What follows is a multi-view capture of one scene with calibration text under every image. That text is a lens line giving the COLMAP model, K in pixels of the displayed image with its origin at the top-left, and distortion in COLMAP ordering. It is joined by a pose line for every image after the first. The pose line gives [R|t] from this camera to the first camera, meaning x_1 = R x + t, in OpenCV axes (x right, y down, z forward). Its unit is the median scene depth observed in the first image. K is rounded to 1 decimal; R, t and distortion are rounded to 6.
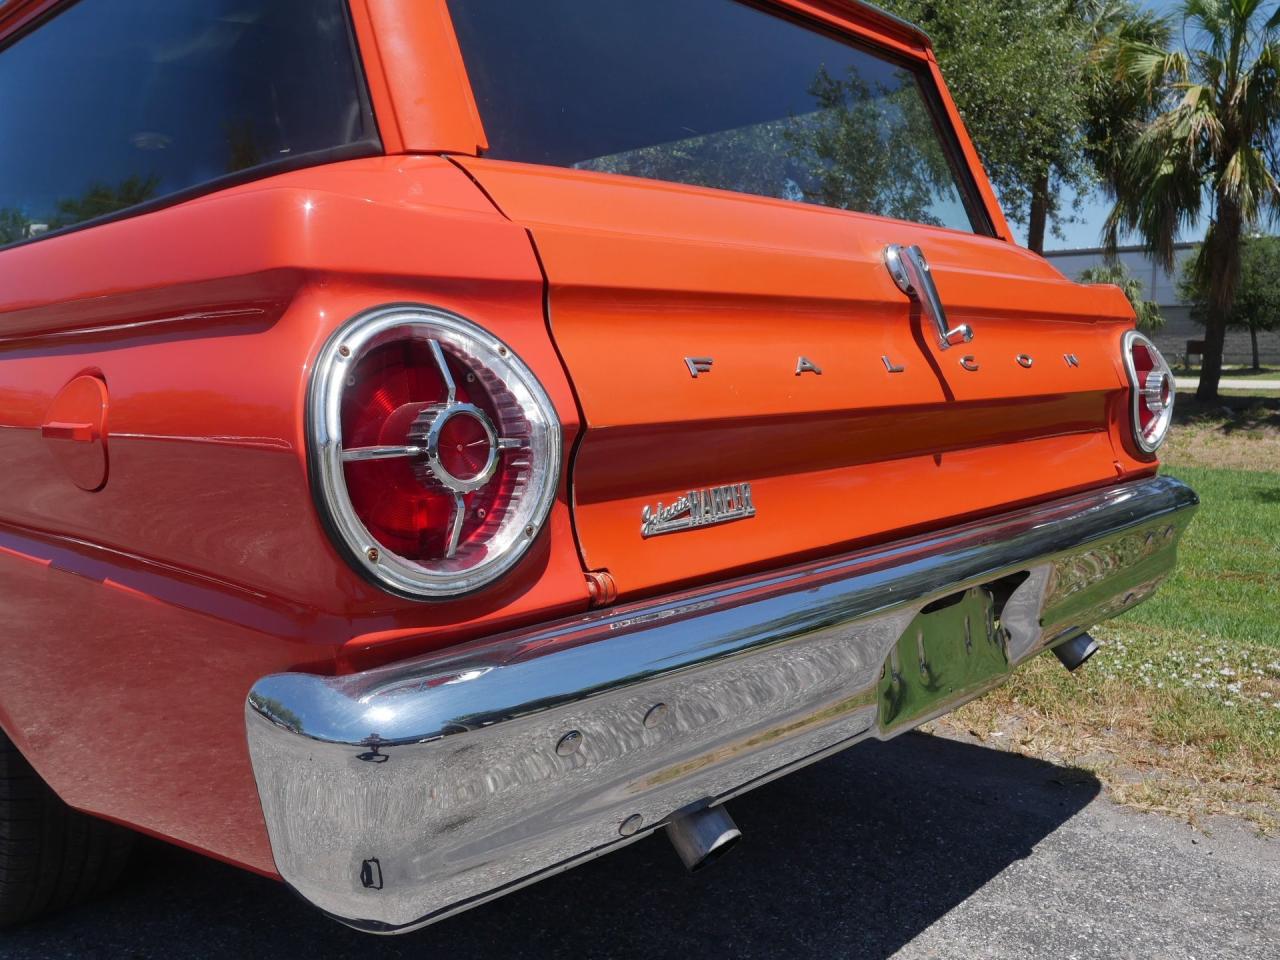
lens RADIAL K [[1099.2, 0, 640.8], [0, 1099.2, 482.0], [0, 0, 1]] dist [-0.019087, -0.006329]
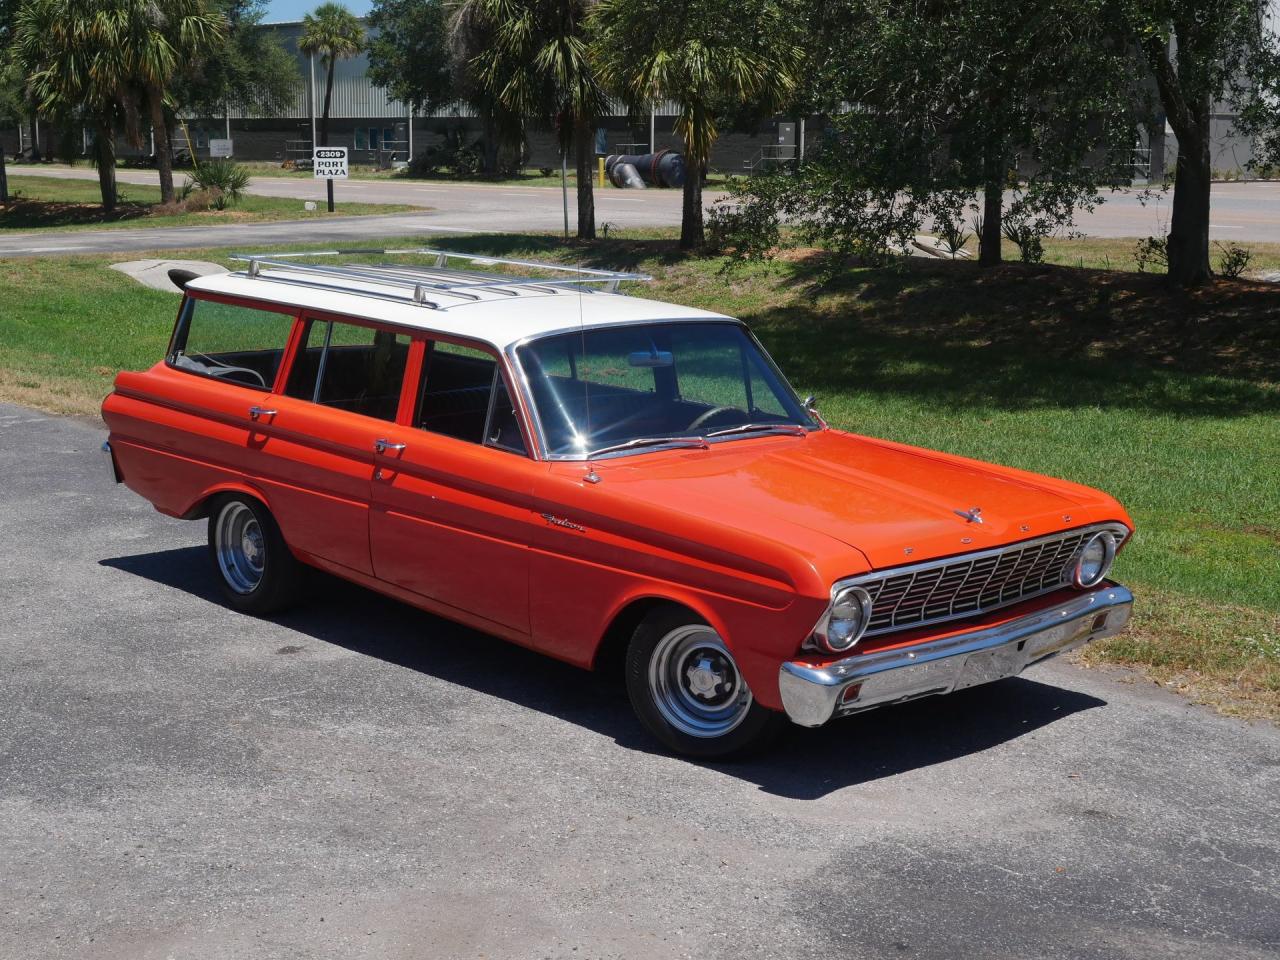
lens RADIAL K [[1948.5, 0, 637.6], [0, 1948.5, 481.2], [0, 0, 1]] dist [-0.006350, 0.023026]
pose [[0.993803, 0.025071, -0.108290, -0.338578], [-0.018353, 0.997870, 0.062594, -0.479978], [0.109628, -0.060218, 0.992147, -3.830903]]
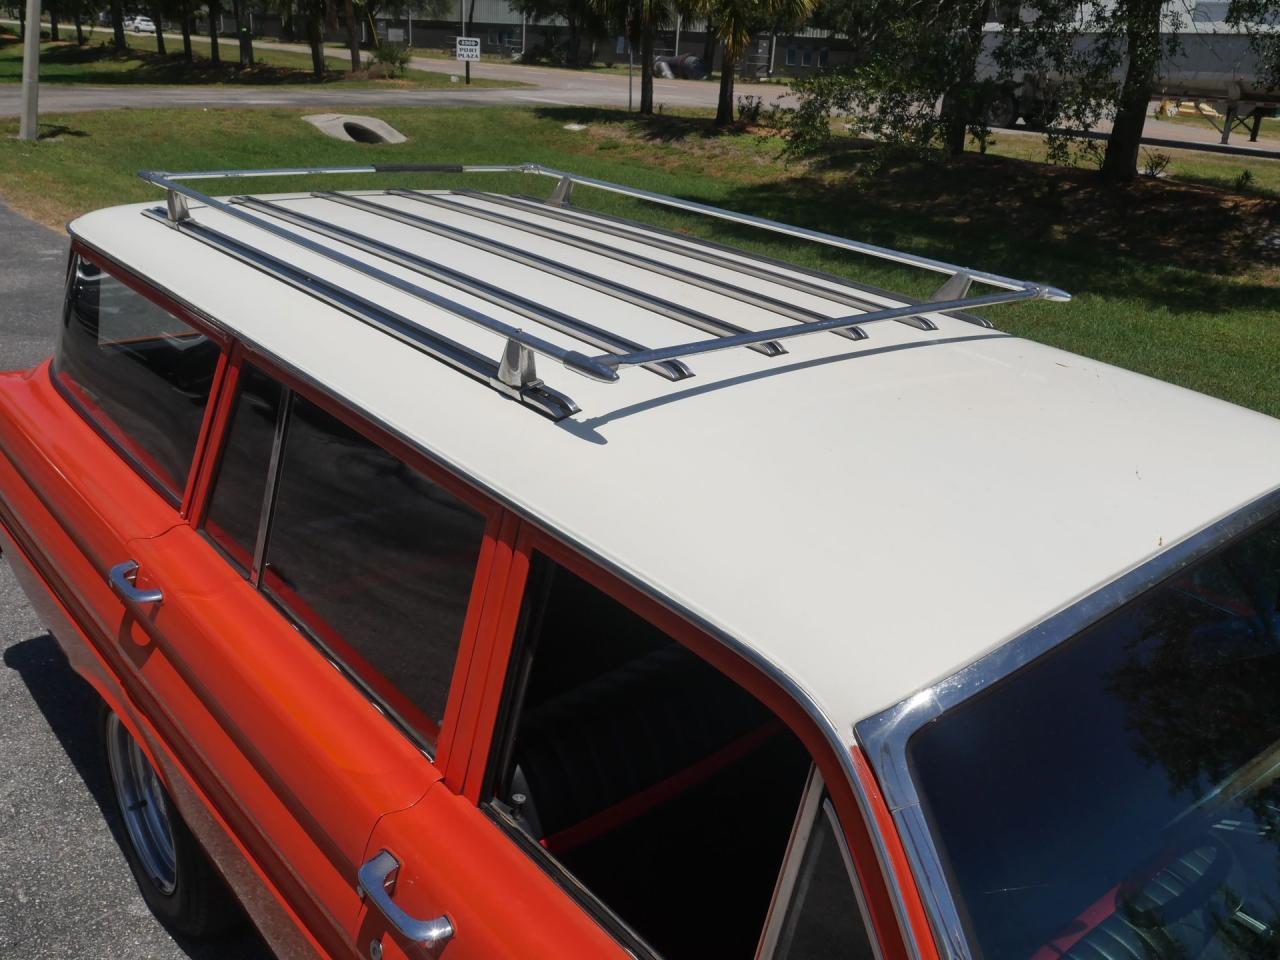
lens RADIAL K [[1099.2, 0, 640.8], [0, 1099.2, 482.0], [0, 0, 1]] dist [-0.019087, -0.006329]
pose [[0.990385, 0.099074, -0.096549, -1.378983], [-0.070636, 0.962249, 0.262846, -0.843901], [0.118945, -0.253499, 0.959995, 0.782097]]
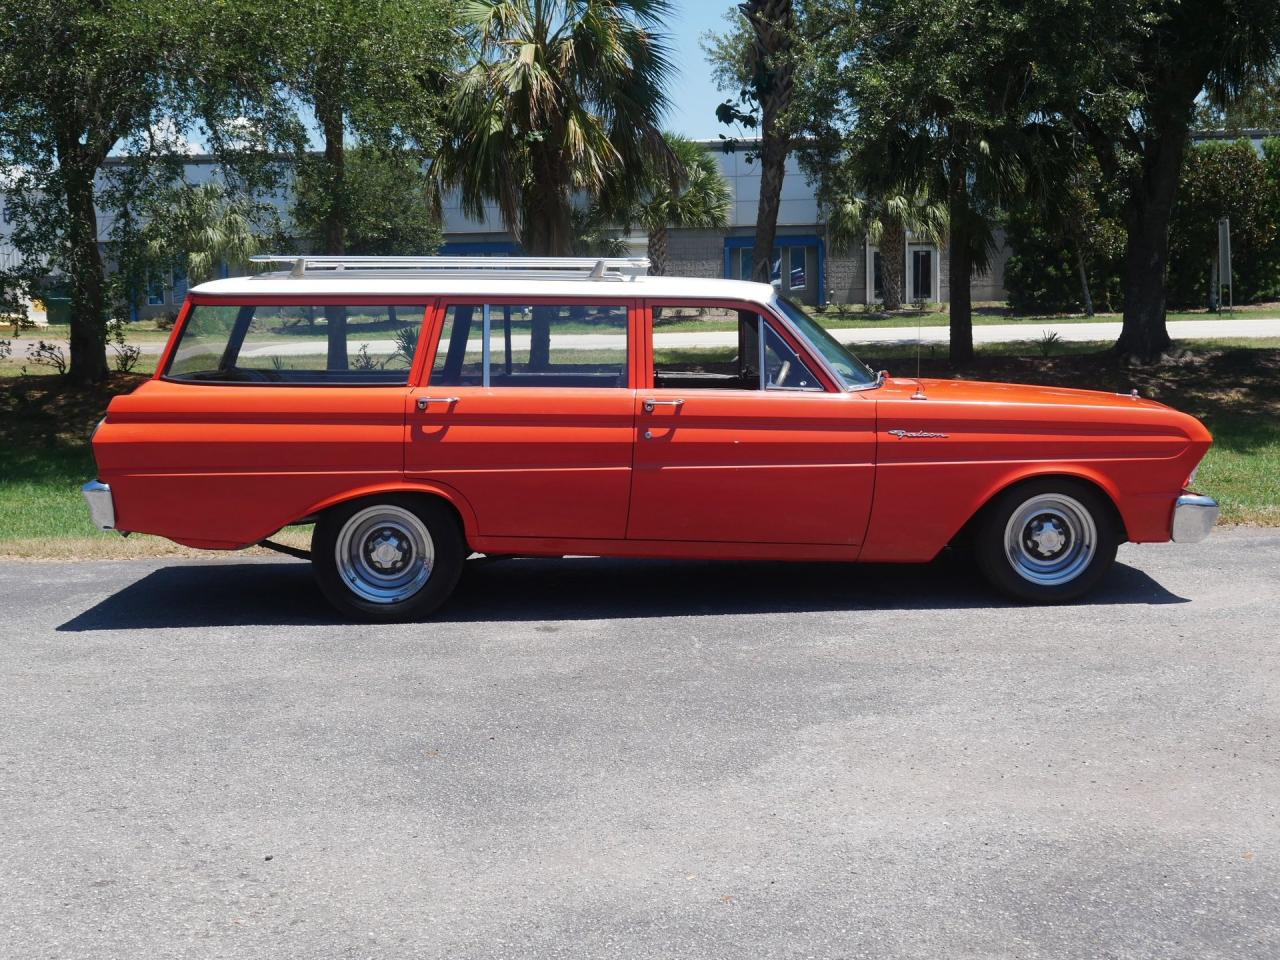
lens RADIAL K [[1750.5, 0, 638.6], [0, 1750.5, 478.6], [0, 0, 1]] dist [-0.031182, 0.037159]
pose [[0.749251, -0.088879, 0.656295, -5.170601], [0.096734, 0.995013, 0.024314, -0.133624], [-0.655184, 0.045269, 0.754112, -2.311412]]
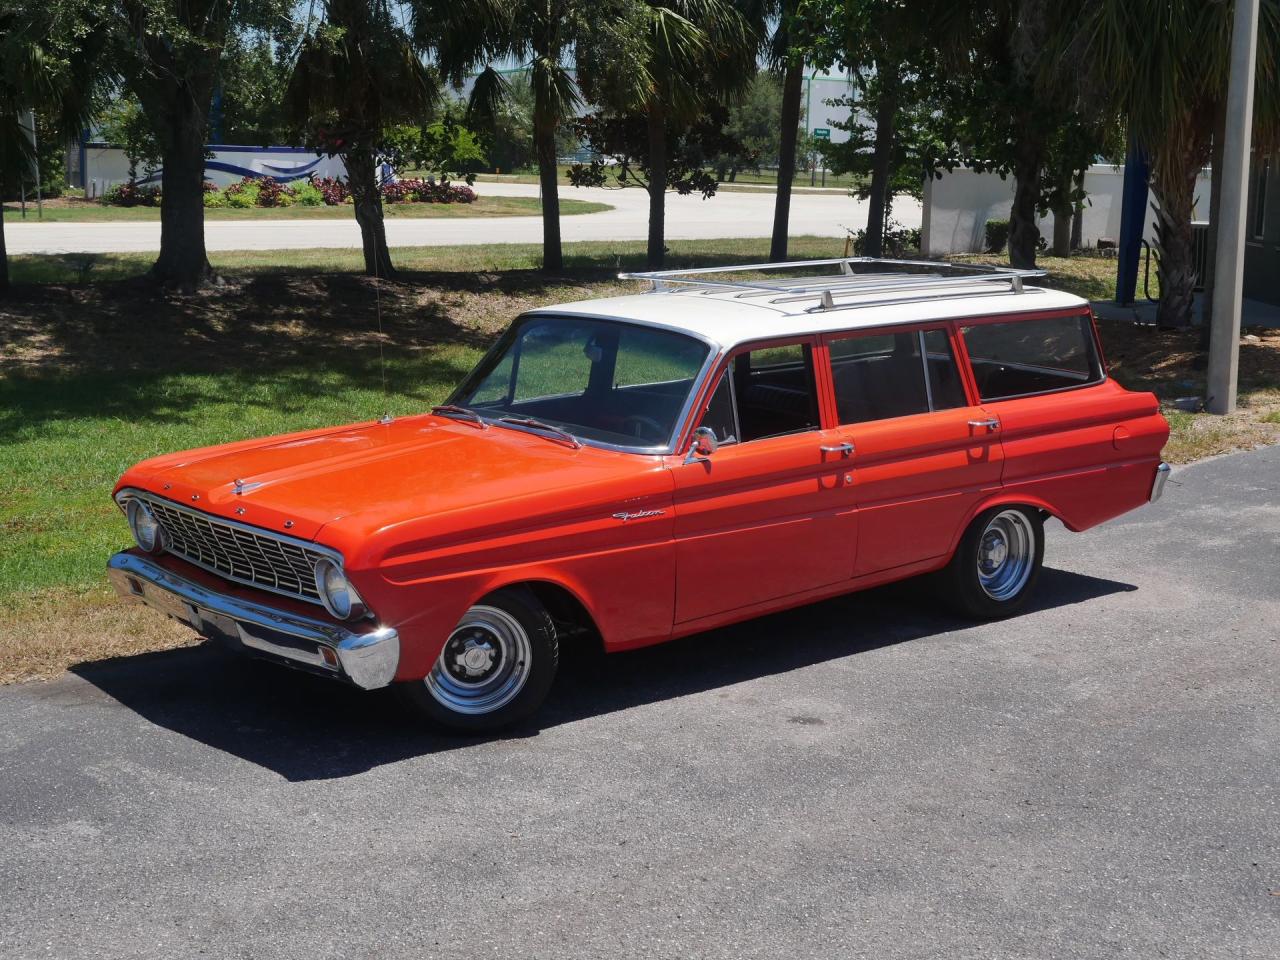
lens RADIAL K [[1851.9, 0, 636.5], [0, 1851.9, 477.7], [0, 0, 1]] dist [-0.007671, 0.019632]
pose [[0.101769, -0.165323, 0.980975, -6.787859], [0.088810, 0.983667, 0.156564, -1.039691], [-0.990836, 0.071187, 0.114789, 1.649317]]
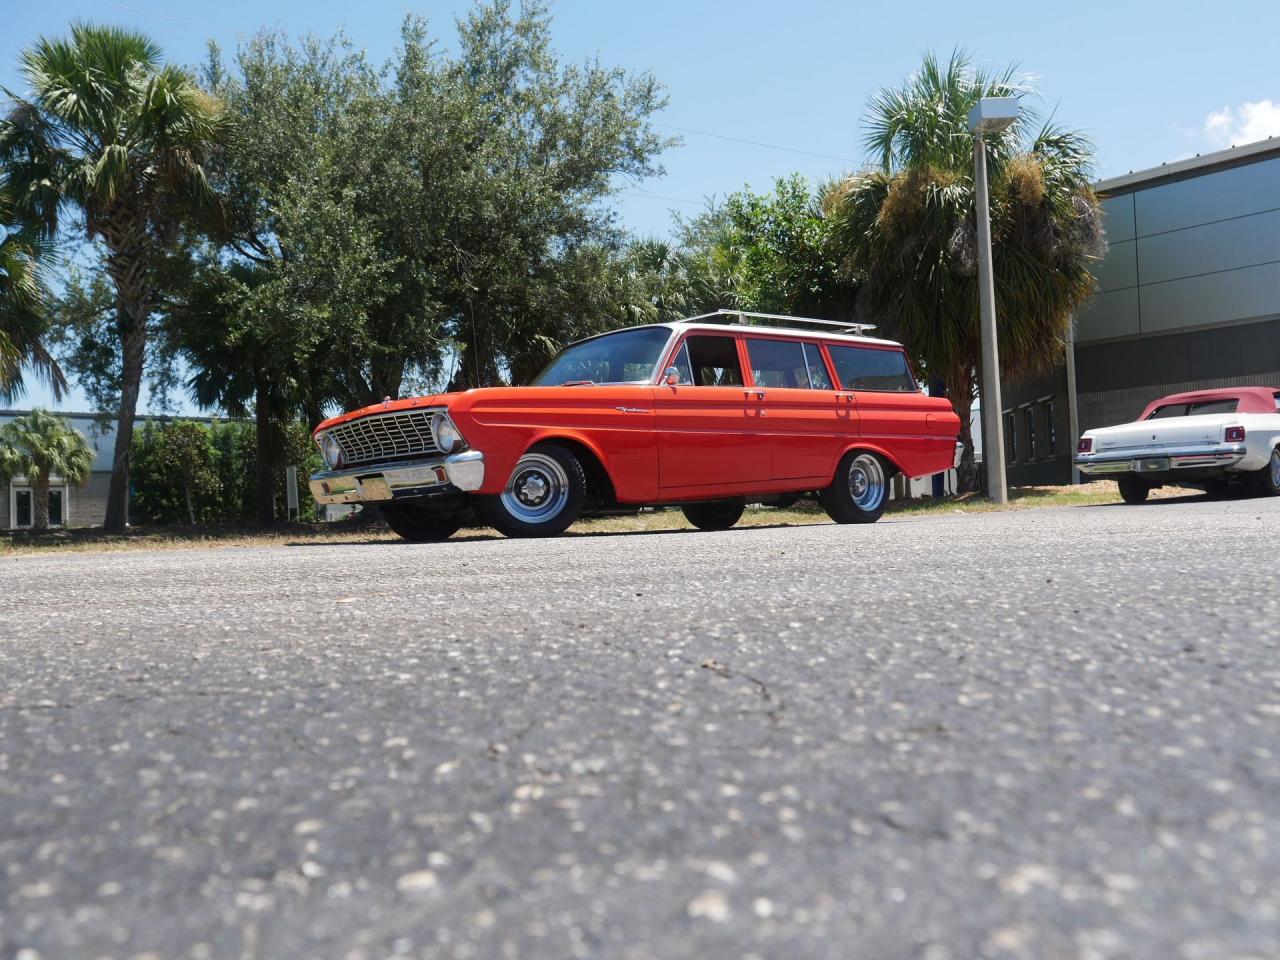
lens RADIAL K [[1099.2, 0, 640.8], [0, 1099.2, 482.0], [0, 0, 1]] dist [-0.019087, -0.006329]
pose [[0.110926, 0.029704, 0.993385, -6.671366], [0.142236, 0.988789, -0.045449, 0.354873], [-0.983598, 0.146336, 0.105458, 1.726629]]
